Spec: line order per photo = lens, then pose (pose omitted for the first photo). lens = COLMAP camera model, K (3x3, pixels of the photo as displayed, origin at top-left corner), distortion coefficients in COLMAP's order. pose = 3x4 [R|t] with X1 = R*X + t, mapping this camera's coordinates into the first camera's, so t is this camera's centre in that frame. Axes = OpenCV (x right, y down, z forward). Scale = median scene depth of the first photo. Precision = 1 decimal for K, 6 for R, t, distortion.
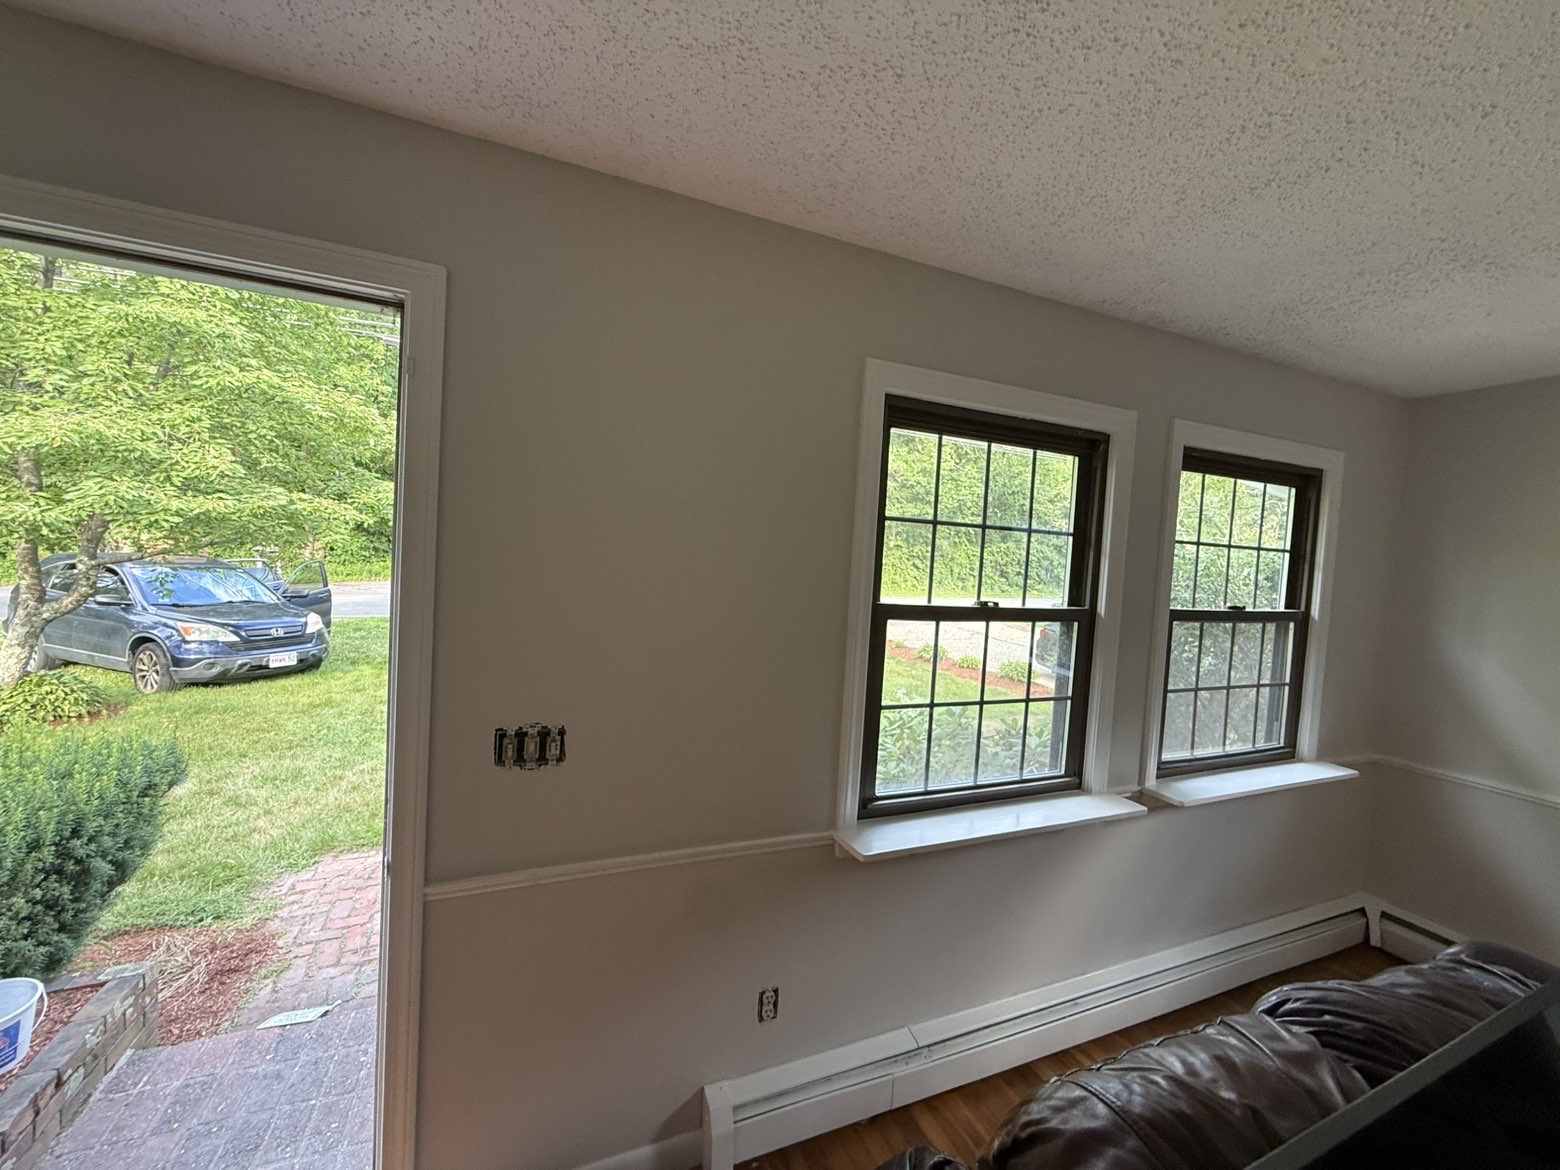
lens RADIAL K [[621.0, 0, 784.7], [0, 621.0, 586.8], [0, 0, 1]] dist [0.000652, -0.000246]
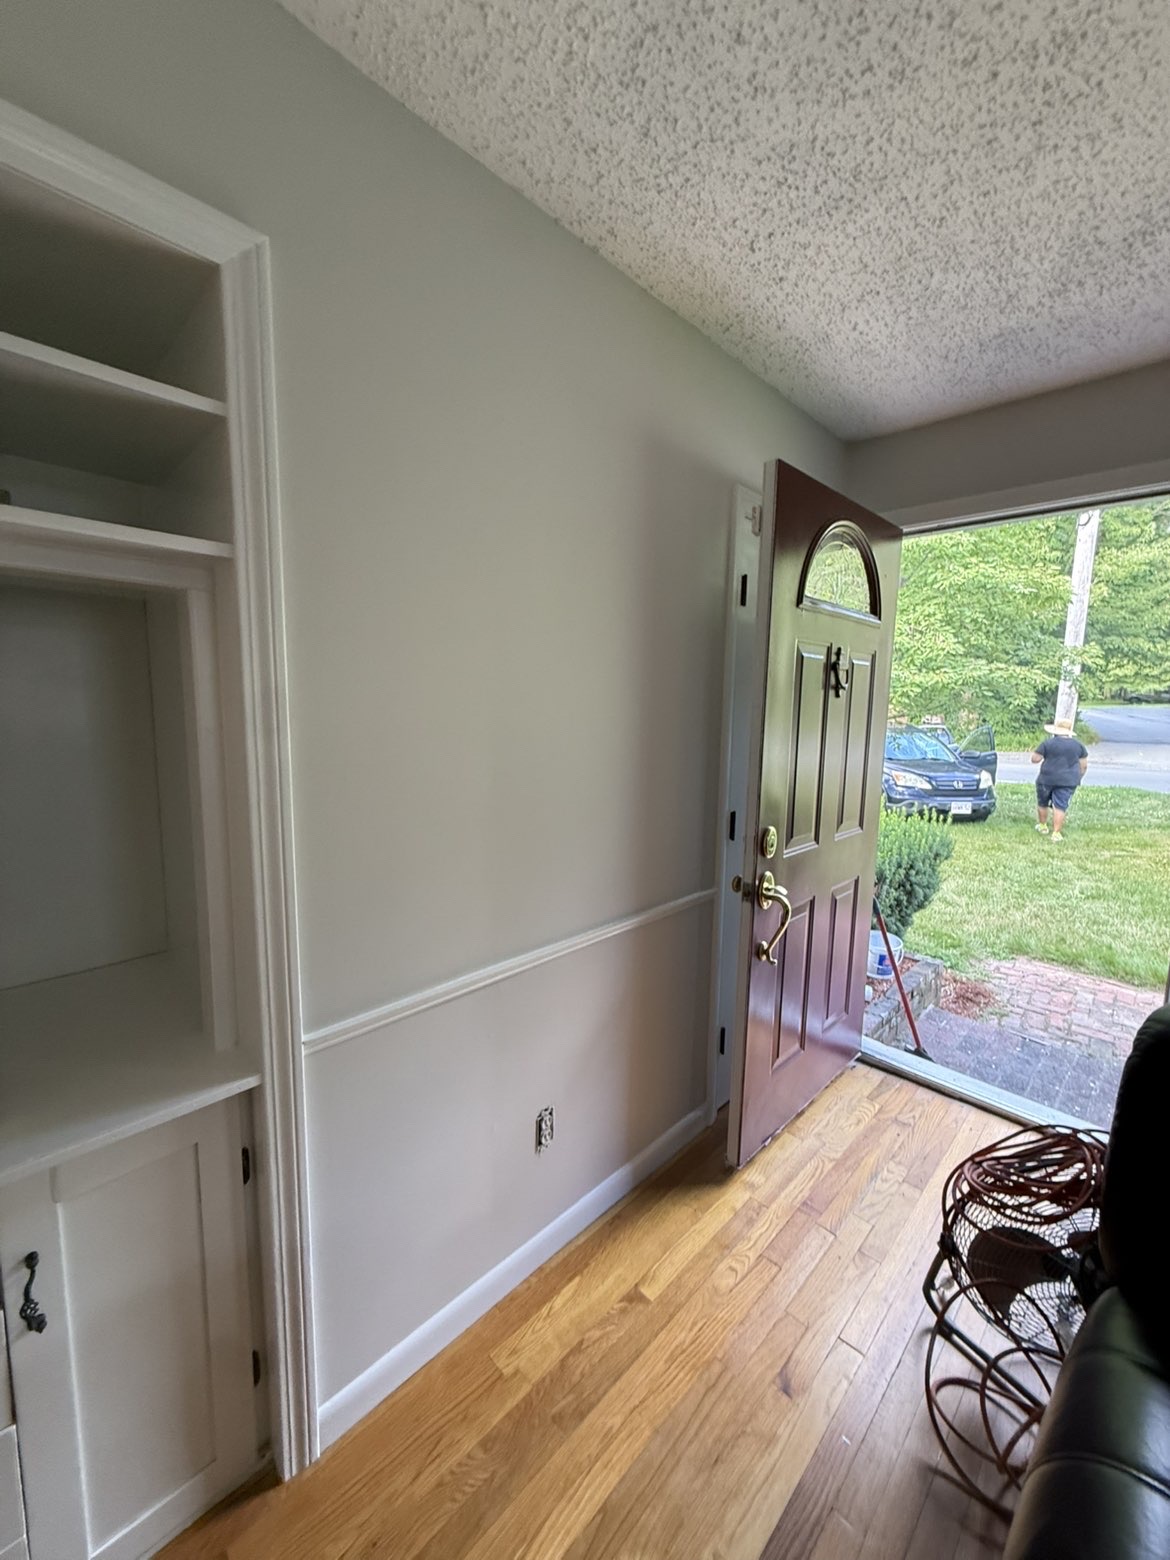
lens RADIAL K [[621.0, 0, 588.3], [0, 621.0, 778.1], [0, 0, 1]] dist [0.000652, -0.000246]
pose [[0.379584, 0.066976, -0.922730, 0.028340], [-0.042356, 0.997588, 0.054985, 0.039600], [0.924187, 0.018212, 0.381505, -0.187247]]
